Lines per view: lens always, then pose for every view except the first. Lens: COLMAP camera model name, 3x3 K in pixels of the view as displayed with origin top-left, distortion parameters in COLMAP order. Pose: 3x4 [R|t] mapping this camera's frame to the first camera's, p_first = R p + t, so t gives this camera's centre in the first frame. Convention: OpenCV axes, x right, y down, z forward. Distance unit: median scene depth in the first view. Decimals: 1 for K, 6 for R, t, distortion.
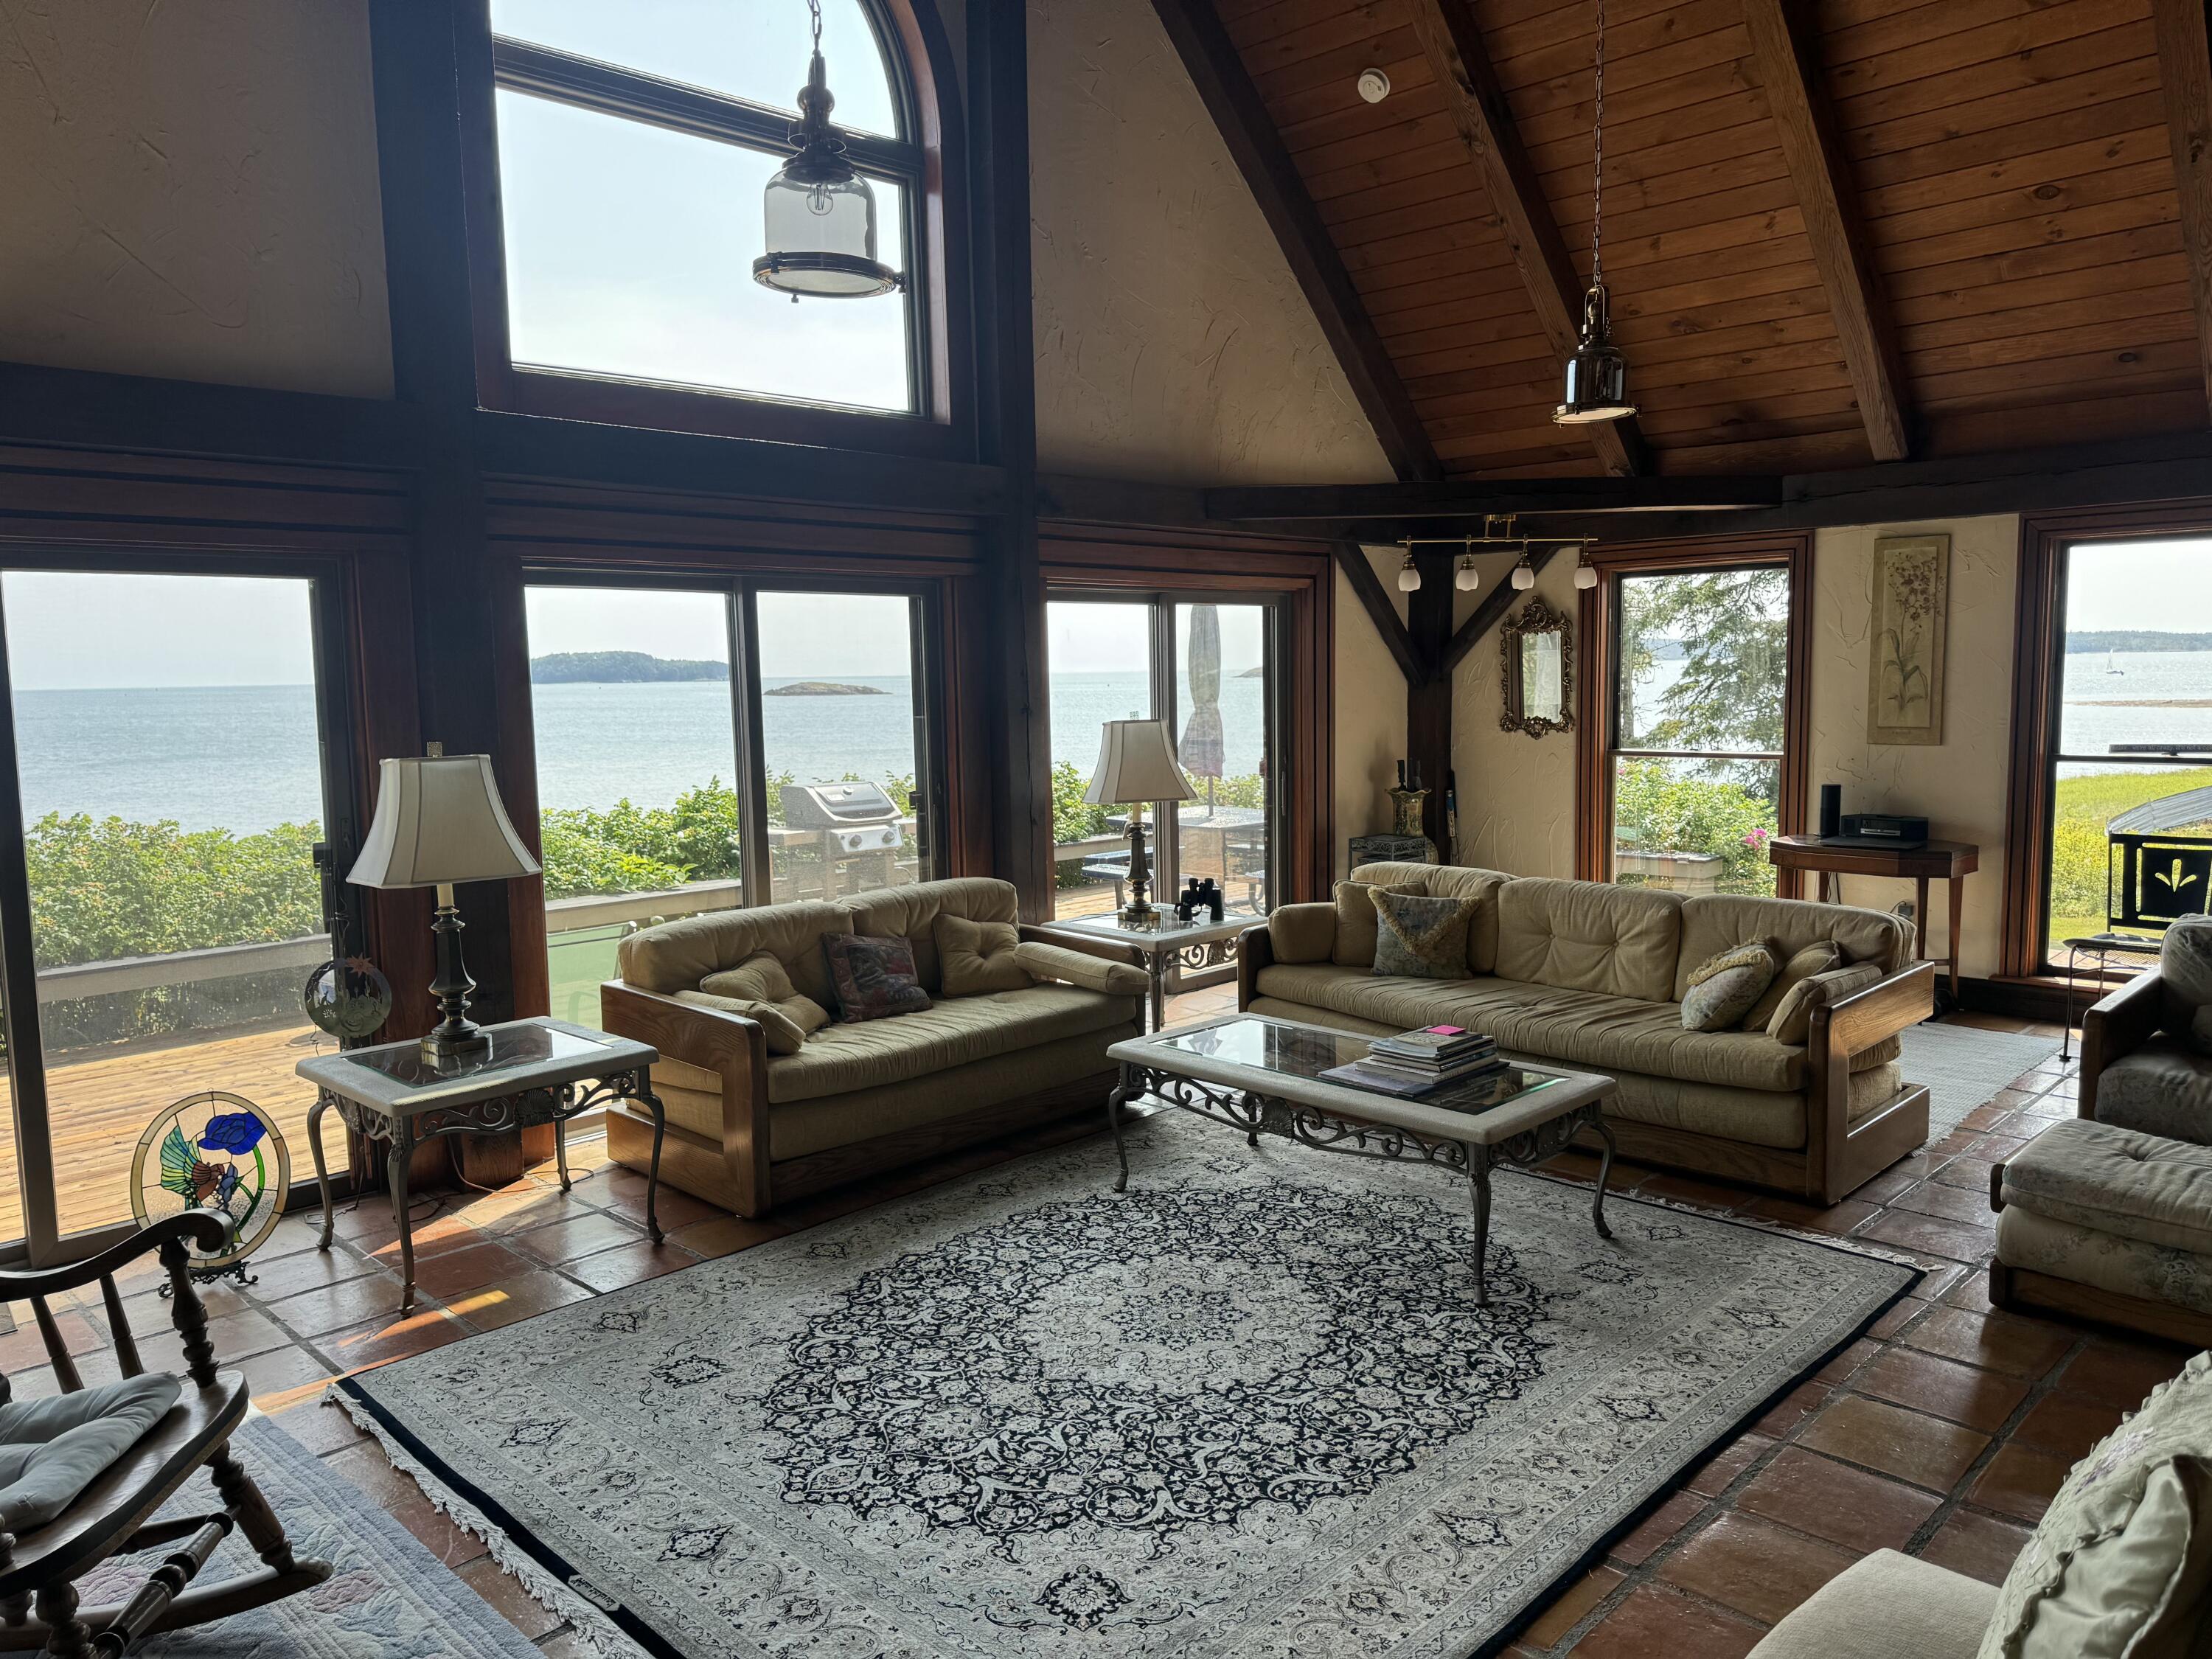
lens RADIAL K [[1551.7, 0, 1109.0], [0, 1551.7, 838.3], [0, 0, 1]] dist [0.022745, -0.005955]
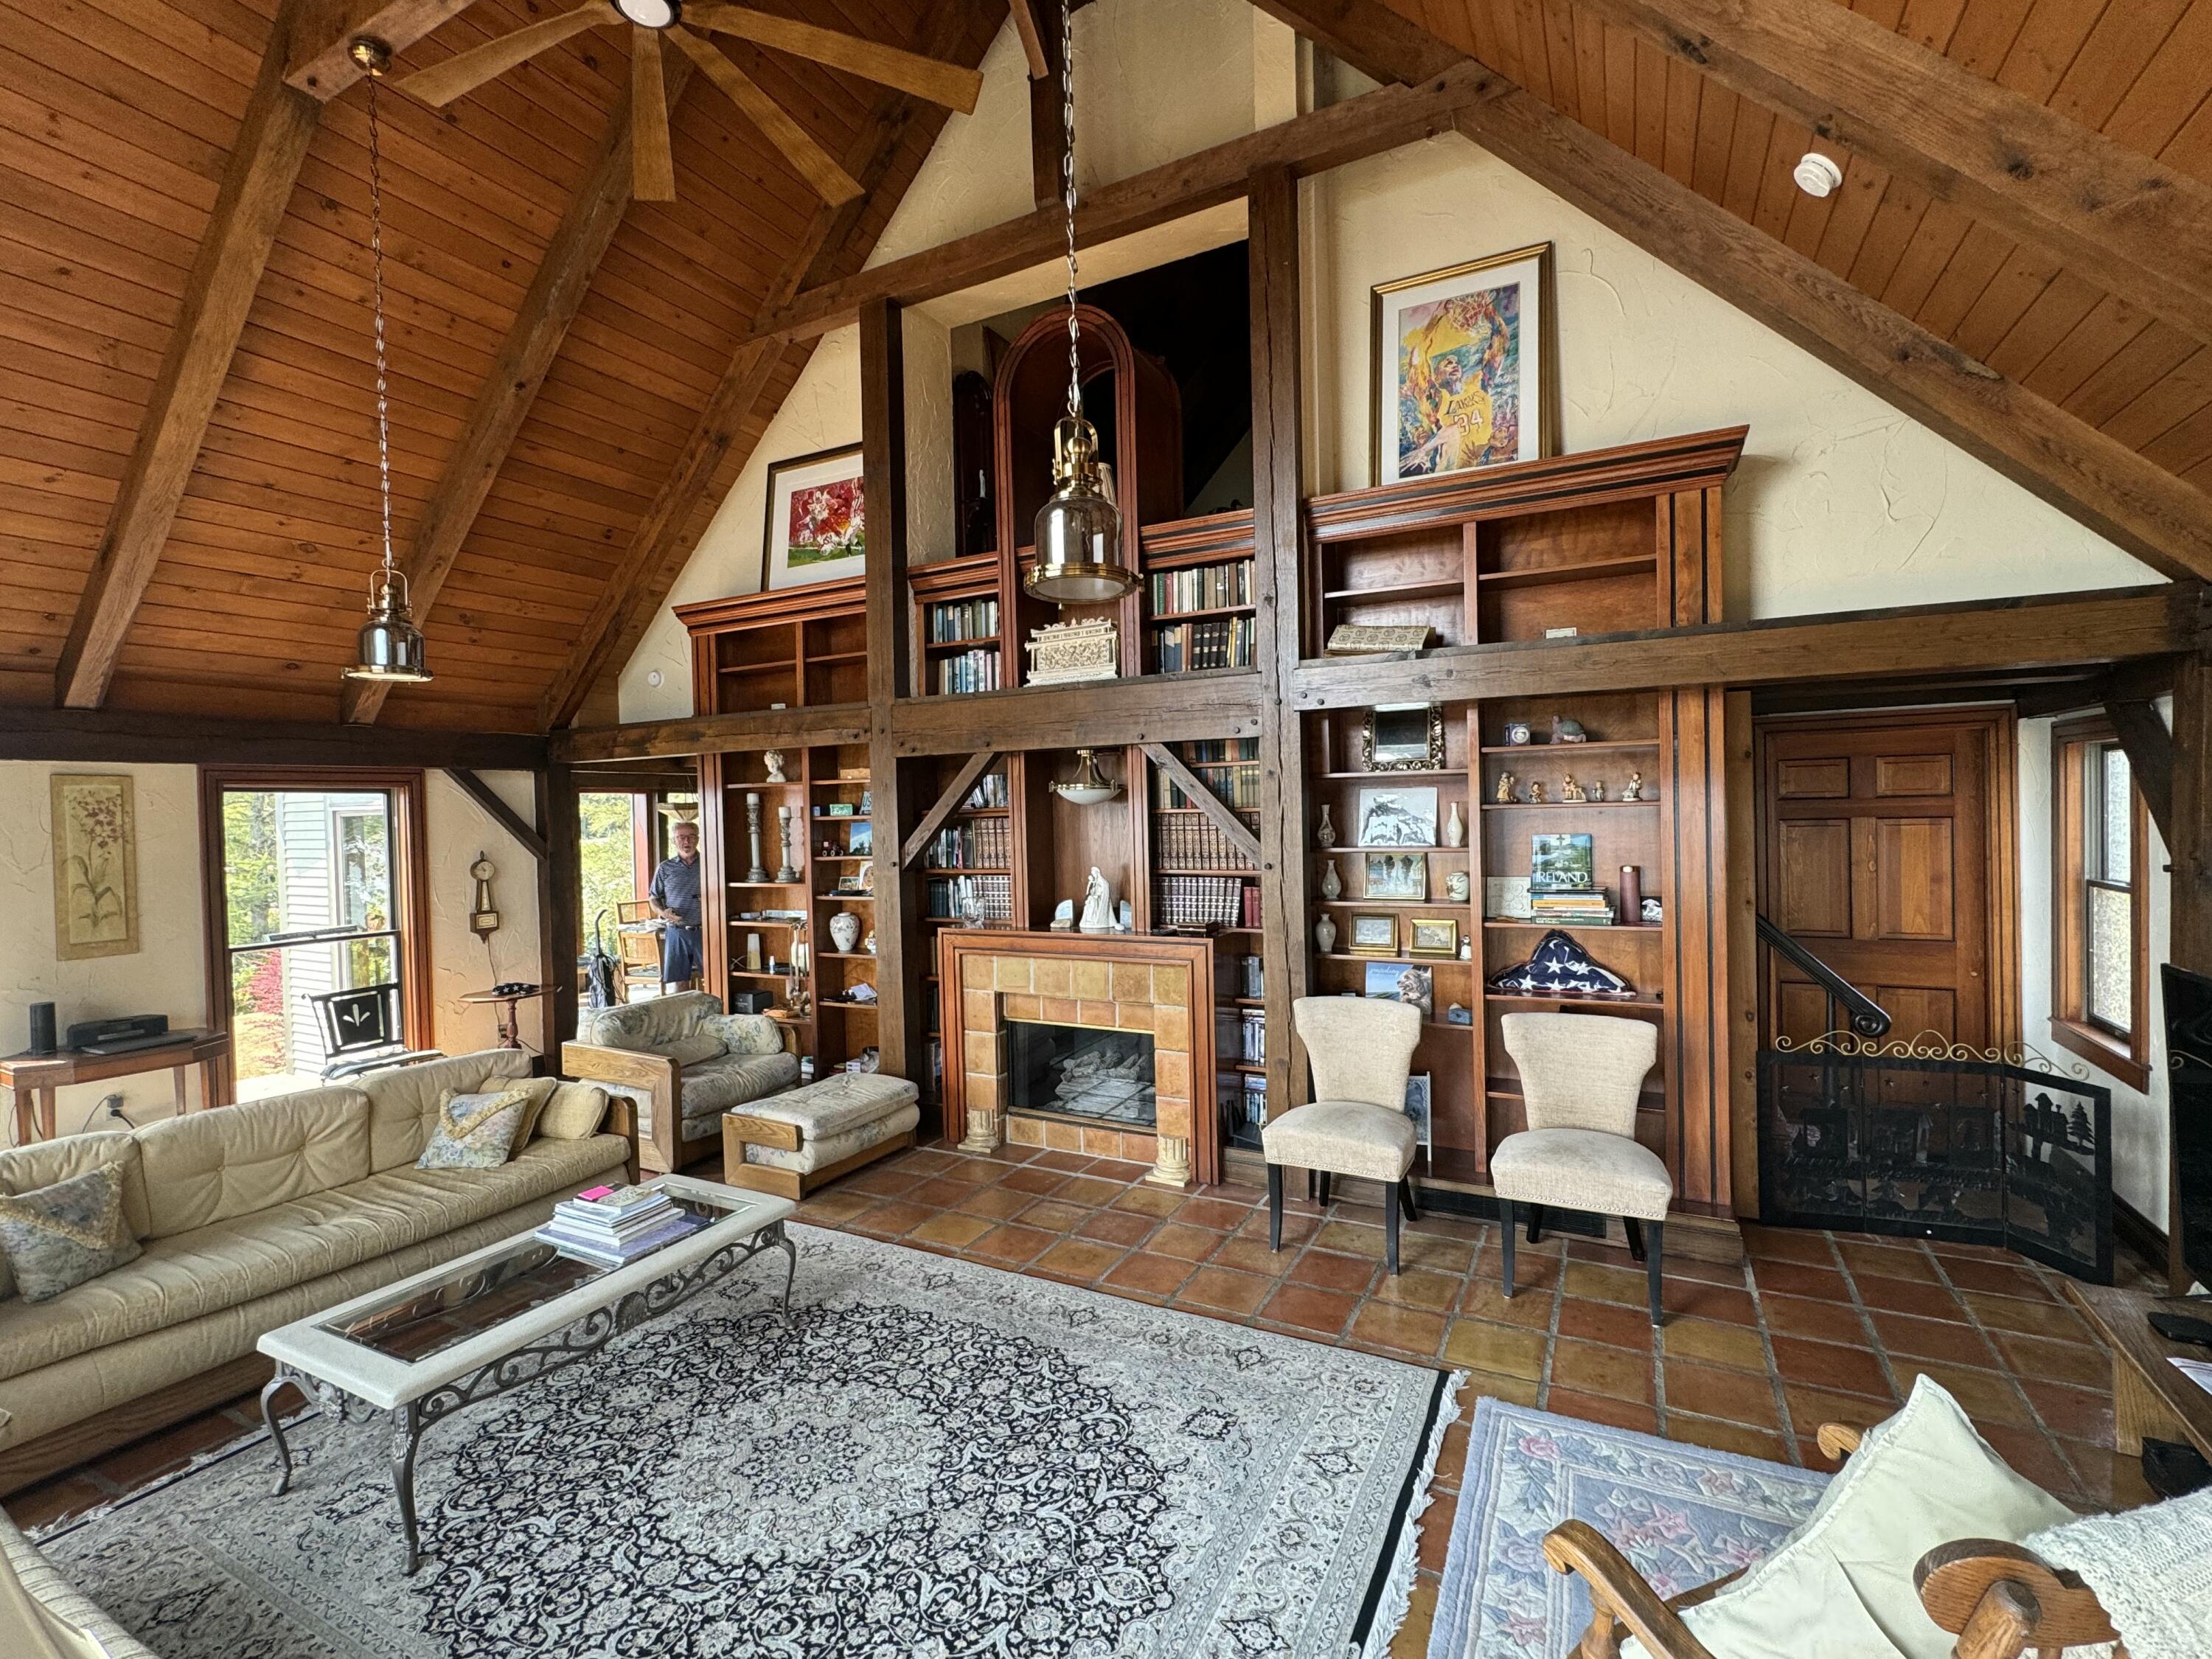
lens RADIAL K [[989.2, 0, 1109.1], [0, 989.2, 822.2], [0, 0, 1]] dist [0.015287, 0.000152]
pose [[-0.282603, 0.012763, 0.959152, -0.641803], [0.134424, 0.990572, 0.026425, -0.127563], [-0.949772, 0.136401, -0.281654, 0.819198]]
